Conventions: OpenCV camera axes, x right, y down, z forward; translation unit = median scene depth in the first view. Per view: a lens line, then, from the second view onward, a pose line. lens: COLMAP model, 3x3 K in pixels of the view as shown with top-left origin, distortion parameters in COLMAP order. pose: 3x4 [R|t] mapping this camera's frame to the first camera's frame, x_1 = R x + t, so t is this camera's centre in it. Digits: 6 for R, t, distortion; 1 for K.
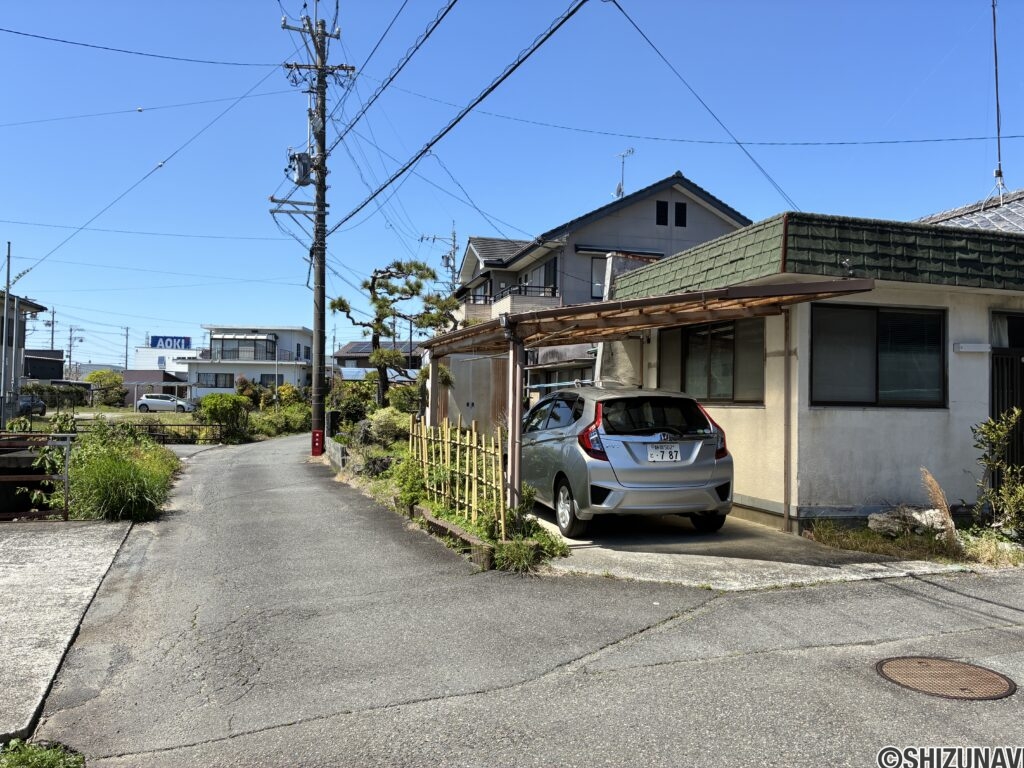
lens RADIAL K [[768.6, 0, 505.7], [0, 768.6, 379.4], [0, 0, 1]] dist [0.041793, -0.061012]
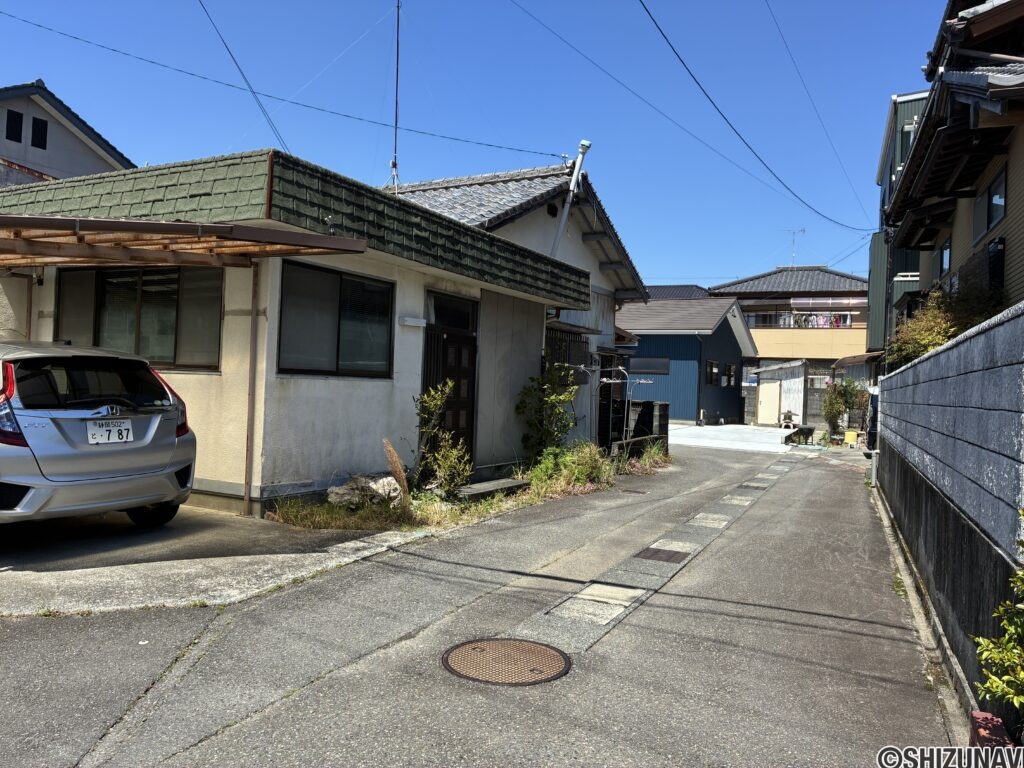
lens RADIAL K [[768.6, 0, 507.7], [0, 768.6, 381.0], [0, 0, 1]] dist [0.041793, -0.061012]
pose [[0.686979, 0.015180, 0.726518, -0.076624], [-0.050331, 0.998375, 0.026732, 0.005753], [-0.724932, -0.054930, 0.686627, 0.196513]]
